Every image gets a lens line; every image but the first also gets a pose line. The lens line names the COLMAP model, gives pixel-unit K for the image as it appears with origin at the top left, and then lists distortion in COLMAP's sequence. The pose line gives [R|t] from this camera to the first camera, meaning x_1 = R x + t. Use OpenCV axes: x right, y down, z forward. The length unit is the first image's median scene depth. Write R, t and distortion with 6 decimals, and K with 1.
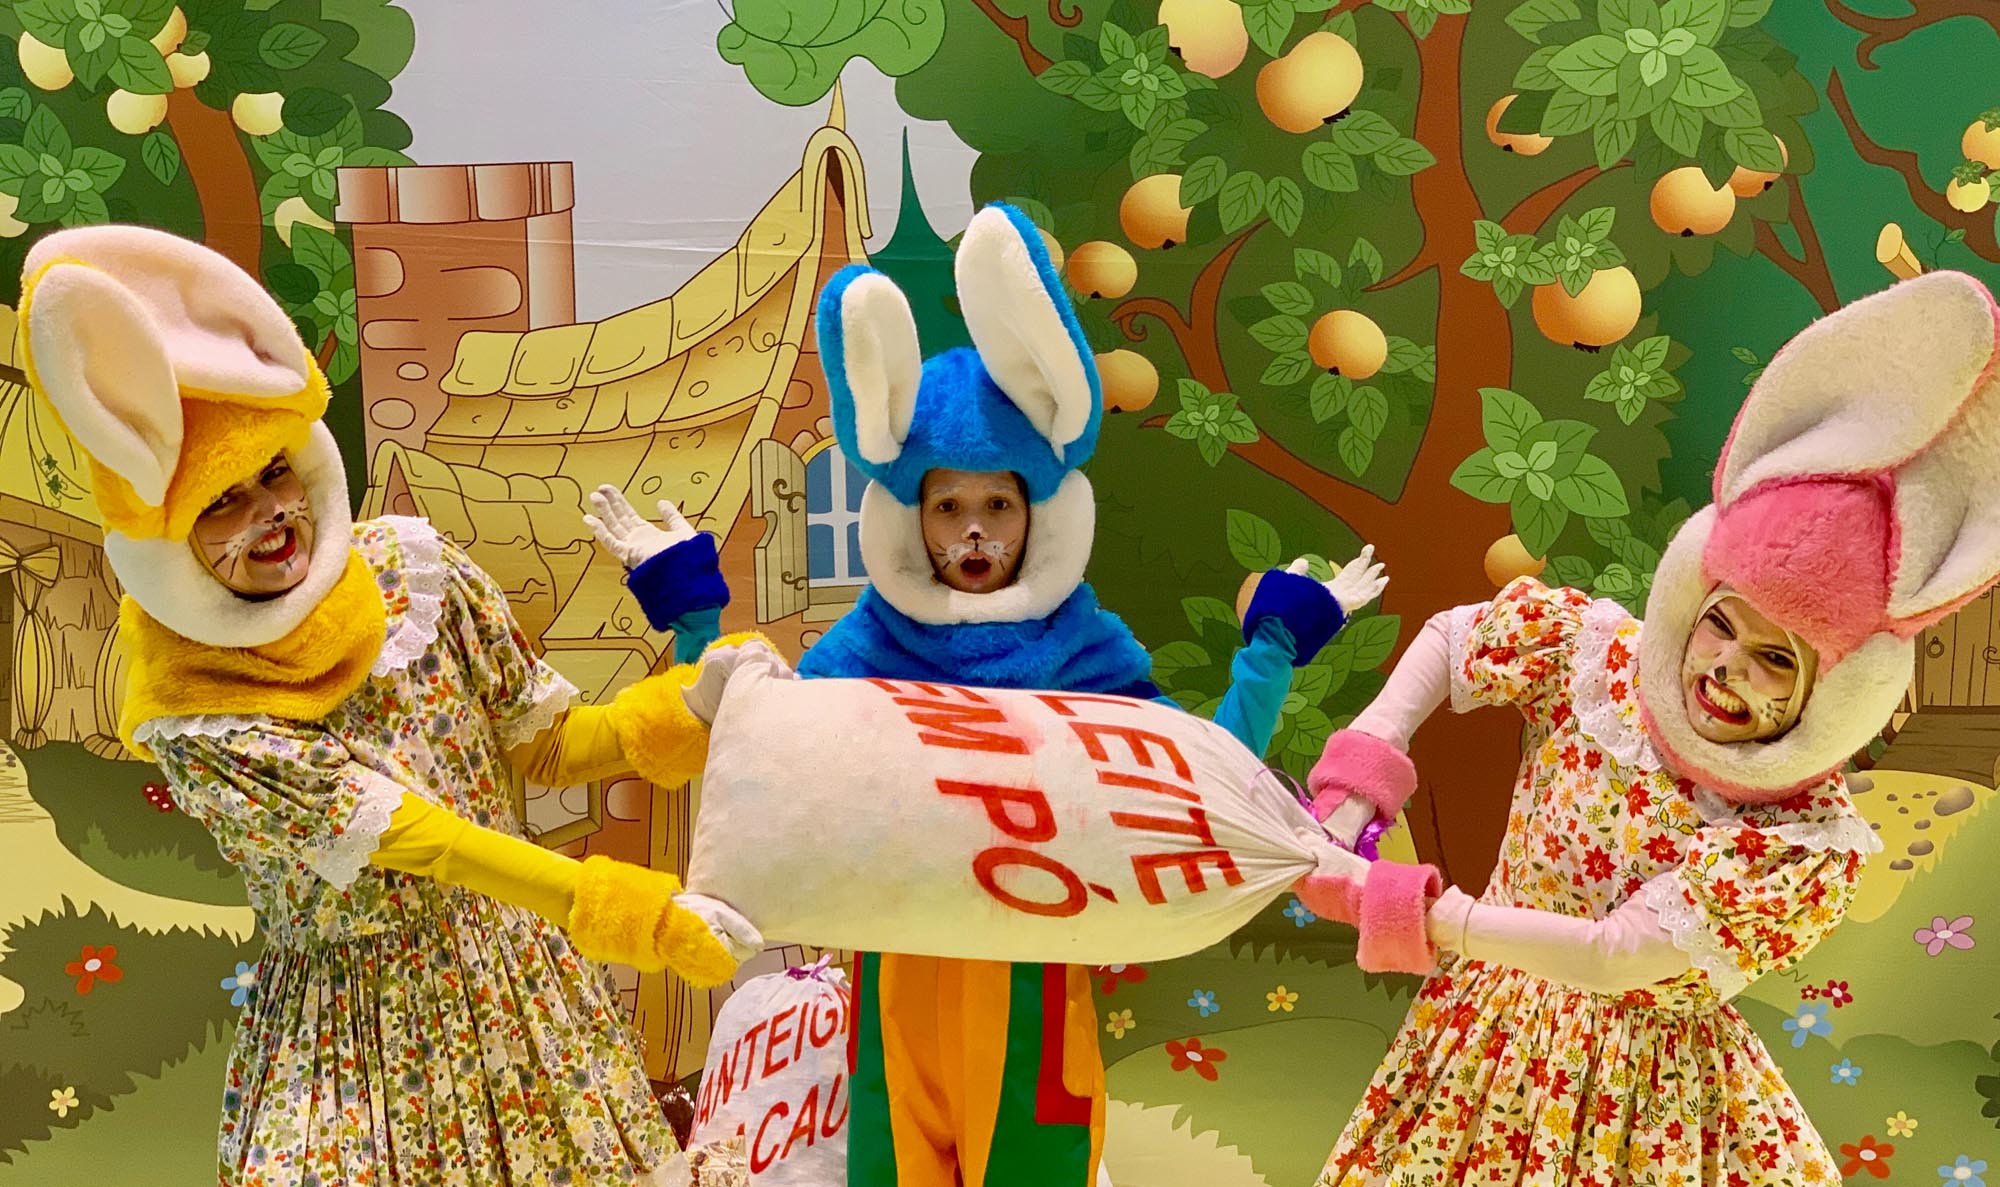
lens RADIAL K [[3357.0, 0, 996.9], [0, 3357.0, 608.1], [0, 0, 1]] dist [-0.003233, 0.000000]
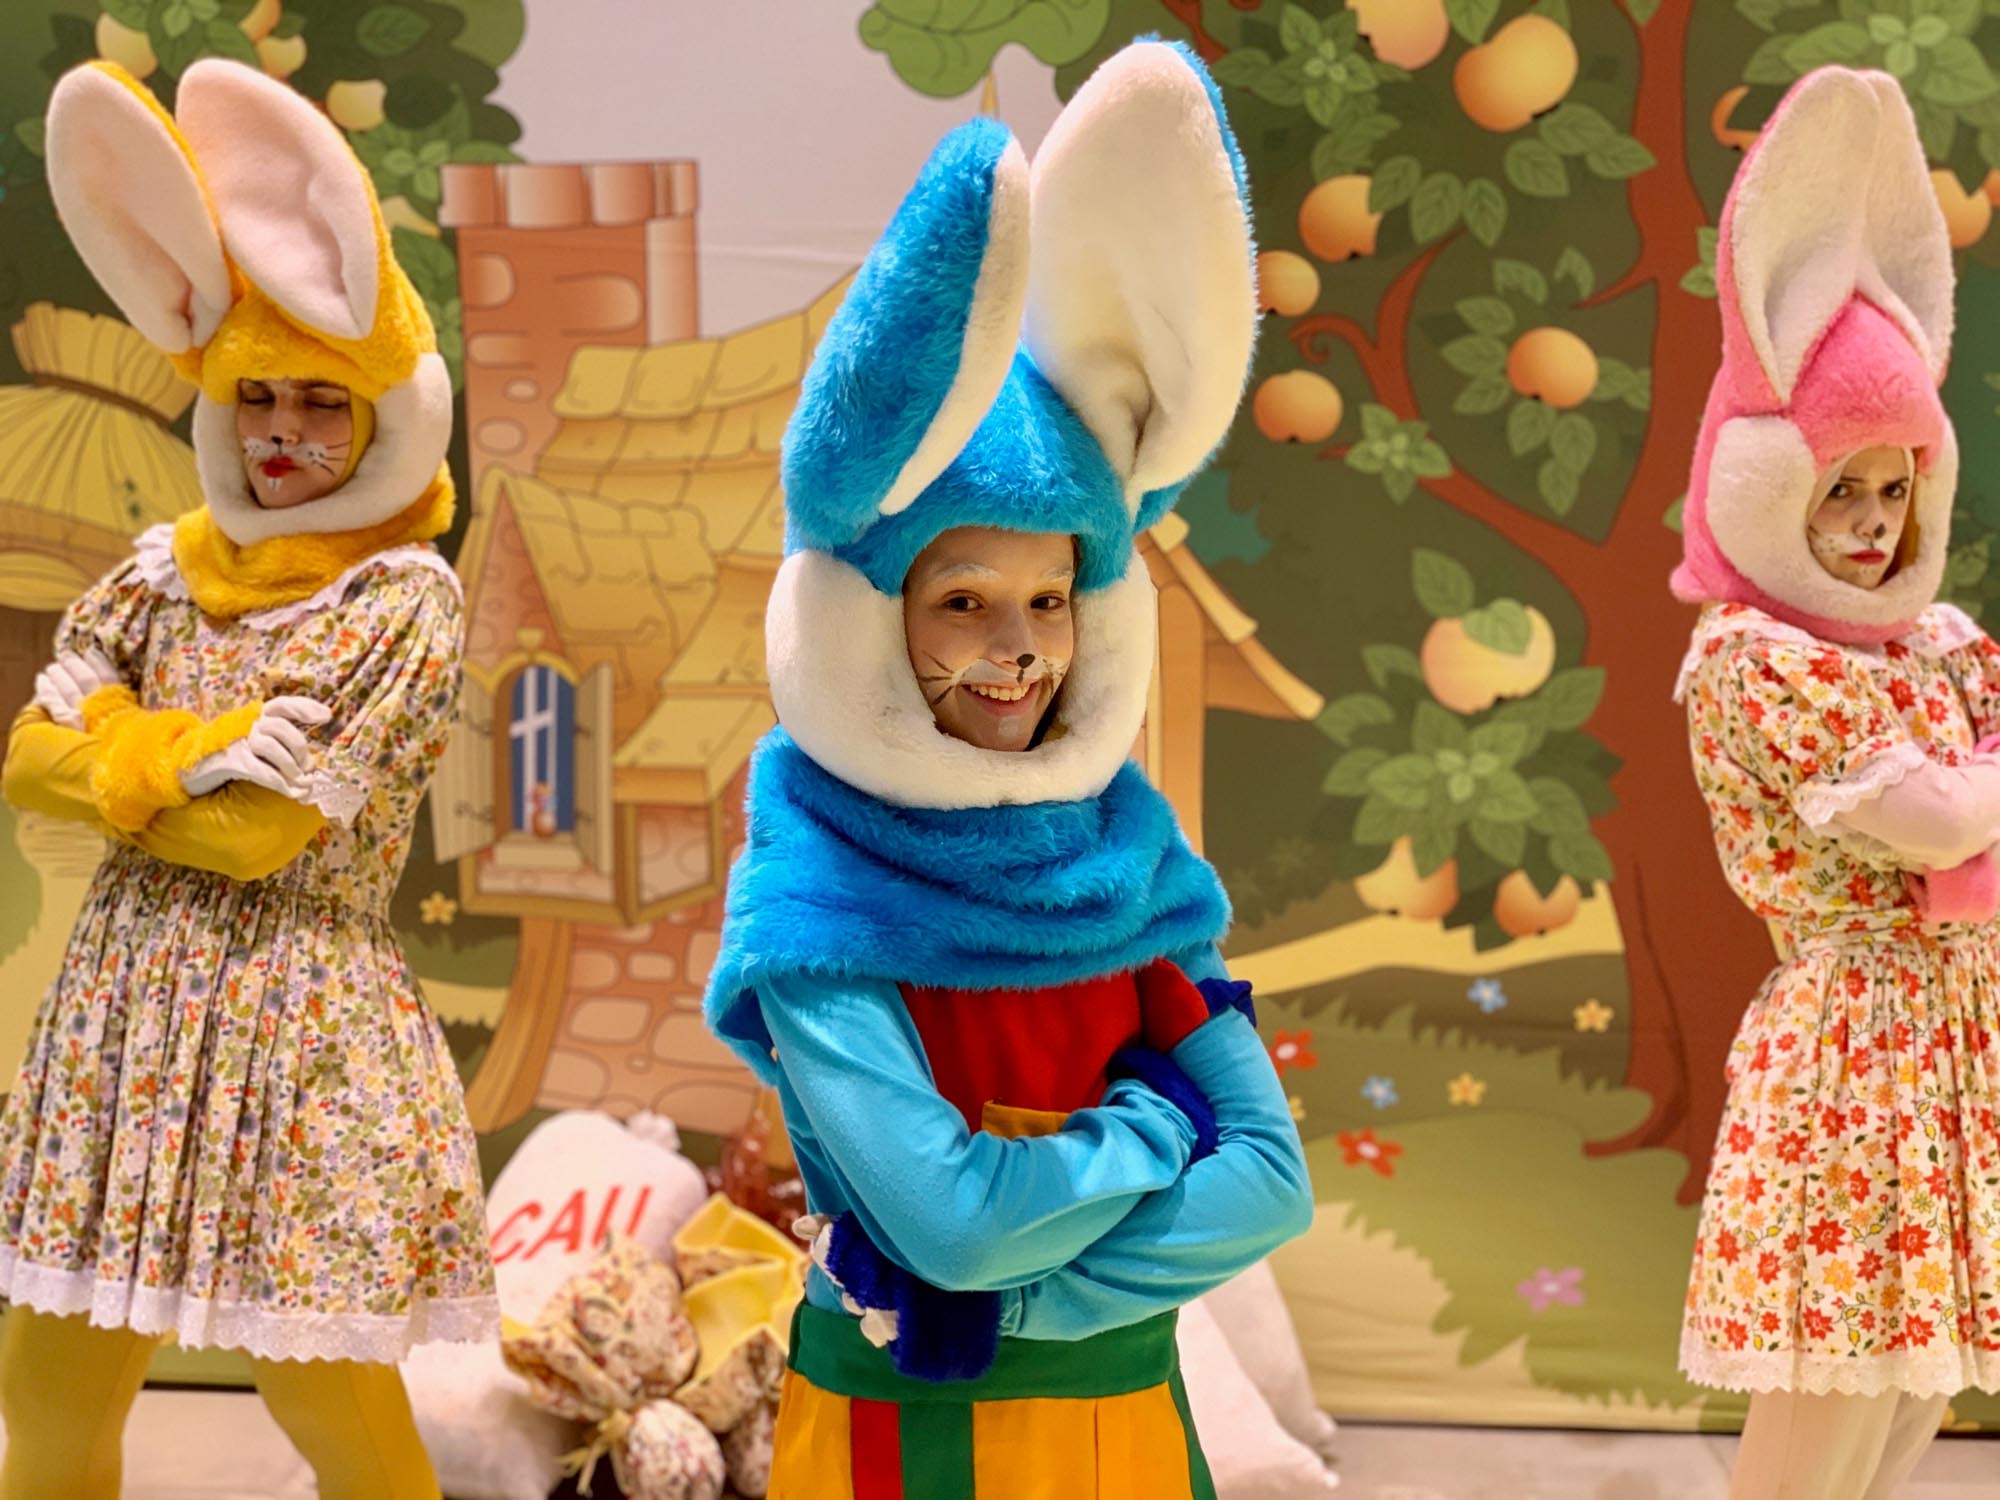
lens RADIAL K [[3043.2, 0, 1014.7], [0, 3043.2, 735.5], [0, 0, 1]] dist [0.044734, 0.000000]
pose [[0.998407, 0.013171, -0.054860, 0.006795], [-0.011111, 0.999228, 0.037683, -0.009341], [0.055314, -0.037014, 0.997783, 0.174363]]
